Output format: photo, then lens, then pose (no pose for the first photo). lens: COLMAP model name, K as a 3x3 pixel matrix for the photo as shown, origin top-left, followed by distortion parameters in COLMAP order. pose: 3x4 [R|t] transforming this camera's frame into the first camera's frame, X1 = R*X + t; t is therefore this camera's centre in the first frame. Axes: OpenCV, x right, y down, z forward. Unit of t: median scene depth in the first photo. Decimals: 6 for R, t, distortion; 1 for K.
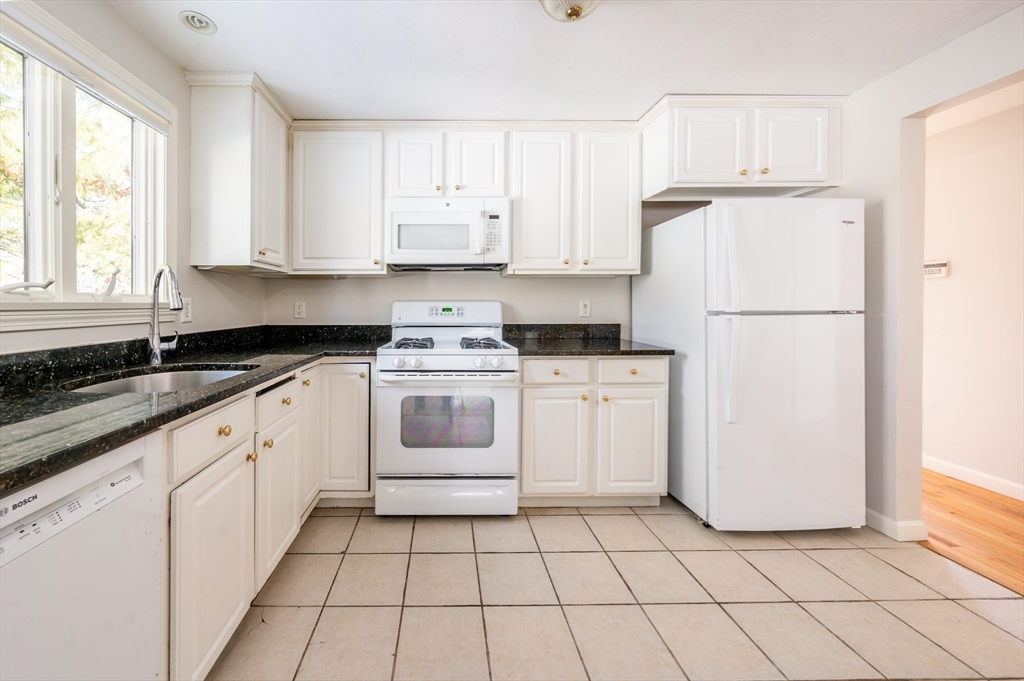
lens RADIAL K [[381.5, 0, 450.2], [0, 381.5, 303.0], [0, 0, 1]] dist [-0.000192, -0.000003]
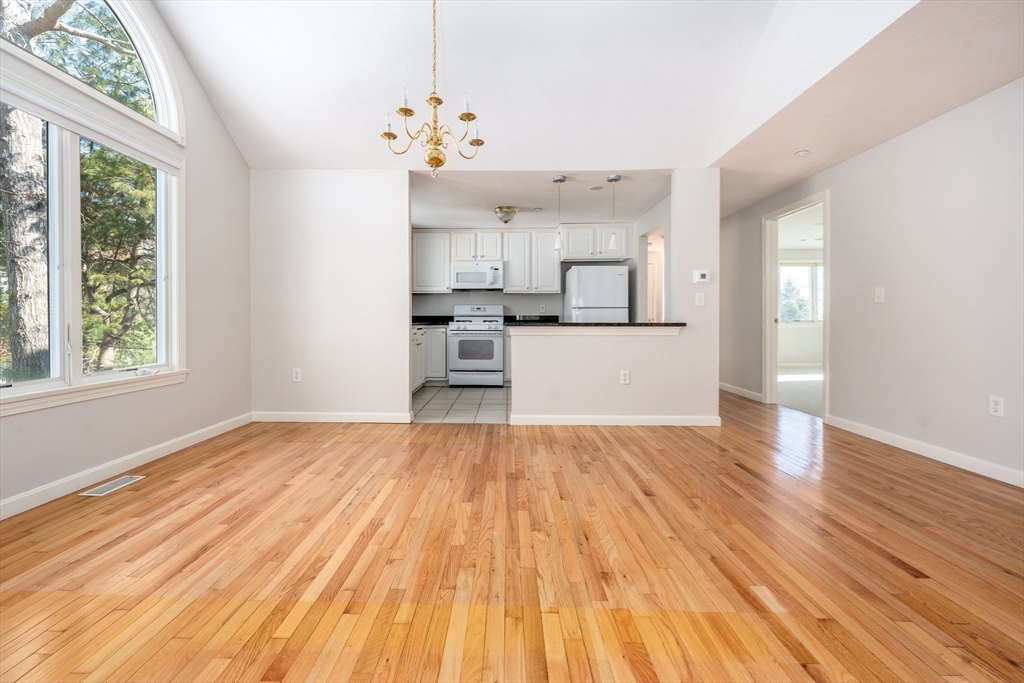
lens RADIAL K [[438.1, 0, 509.5], [0, 438.1, 321.0], [0, 0, 1]] dist [-0.002189, 0.000095]
pose [[0.999939, -0.004189, -0.010240, 0.227792], [0.004244, 0.999977, 0.005351, 0.087508], [0.010218, -0.005394, 0.999933, -1.787981]]
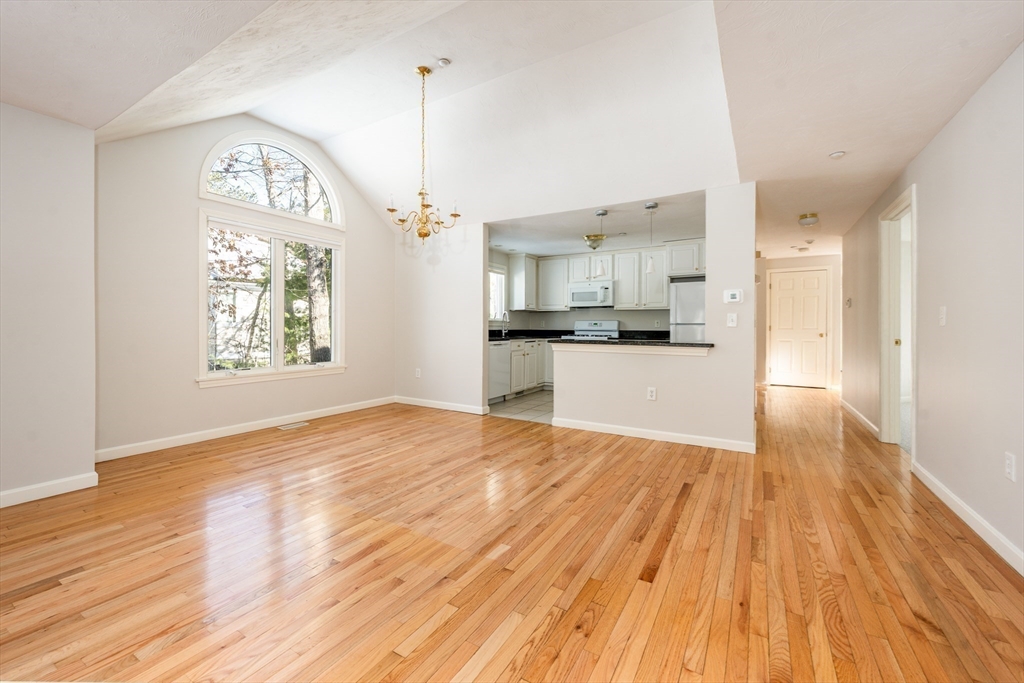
lens RADIAL K [[418.8, 0, 508.5], [0, 418.8, 326.3], [0, 0, 1]] dist [-0.000266, -0.000073]
pose [[0.861288, 0.000094, -0.508117, 1.017863], [-0.001318, 0.999997, -0.002050, 0.043694], [0.508116, 0.002436, 0.861285, -1.867946]]
